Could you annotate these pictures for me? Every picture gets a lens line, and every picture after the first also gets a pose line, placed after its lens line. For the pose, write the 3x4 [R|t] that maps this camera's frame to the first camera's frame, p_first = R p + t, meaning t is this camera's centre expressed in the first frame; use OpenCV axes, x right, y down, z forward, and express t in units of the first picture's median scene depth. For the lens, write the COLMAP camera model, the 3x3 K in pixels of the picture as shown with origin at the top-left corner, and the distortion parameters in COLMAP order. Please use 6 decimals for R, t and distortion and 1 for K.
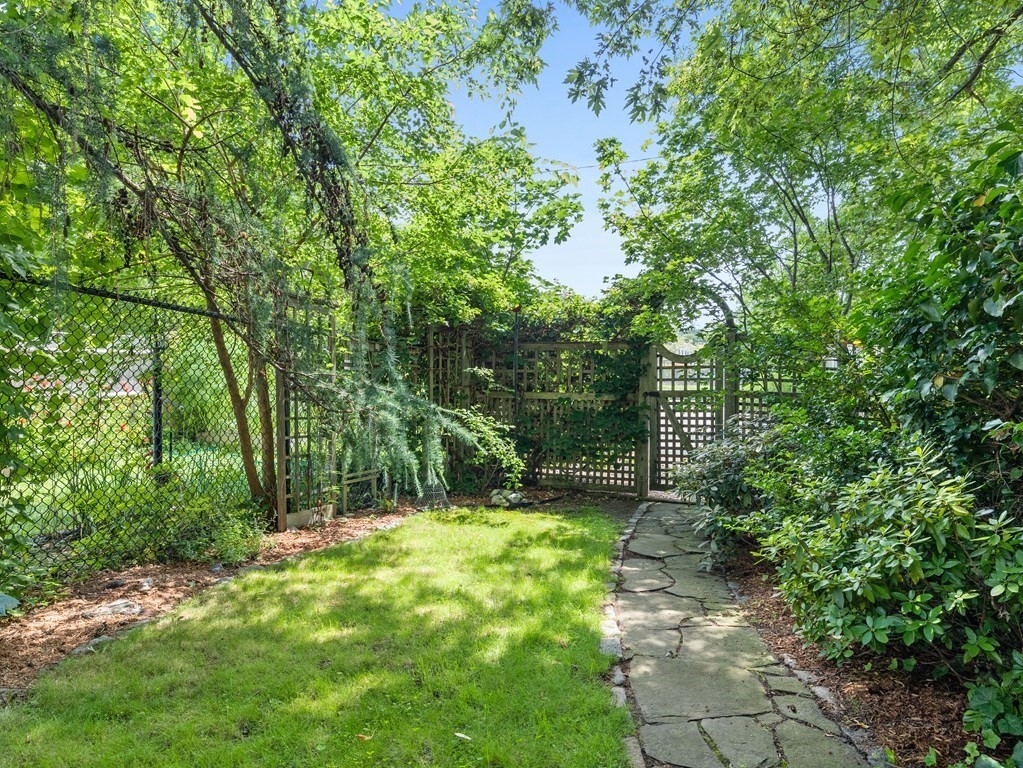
lens RADIAL K [[620.8, 0, 510.5], [0, 620.8, 386.7], [0, 0, 1]] dist [0.001951, 0.000002]
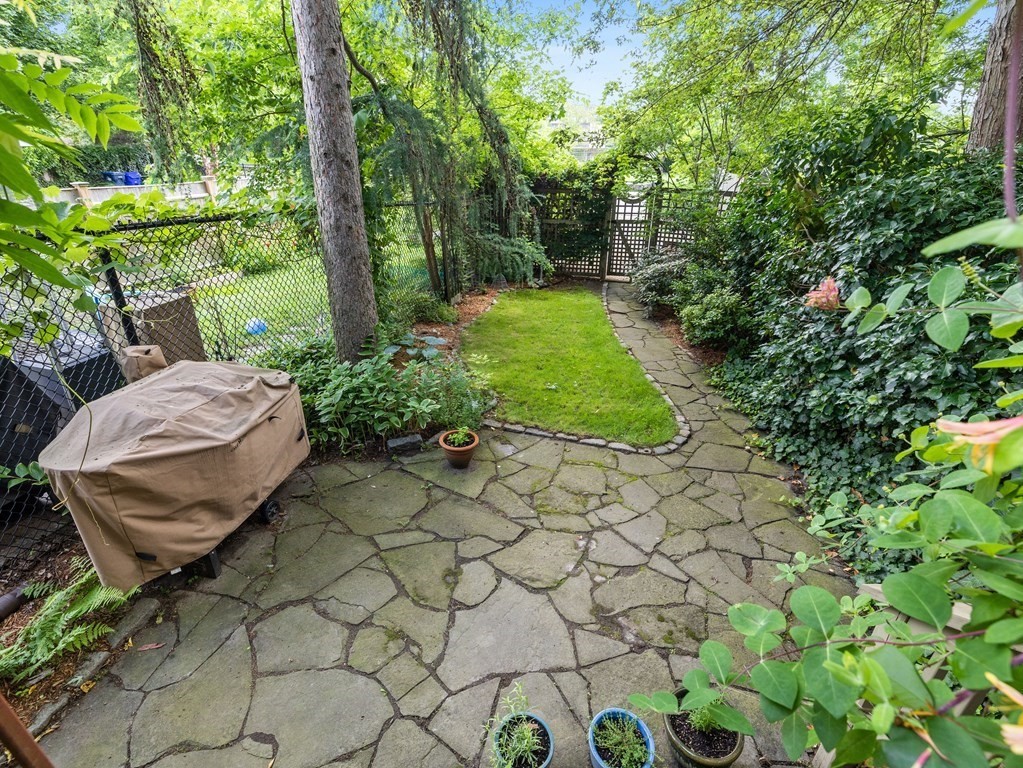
lens RADIAL K [[435.7, 0, 514.6], [0, 435.7, 382.8], [0, 0, 1]] dist [-0.001179, -0.000045]
pose [[0.995361, -0.052715, 0.080486, -0.184766], [0.013146, 0.903210, 0.428997, -0.113708], [-0.095310, -0.425949, 0.899713, -0.318906]]
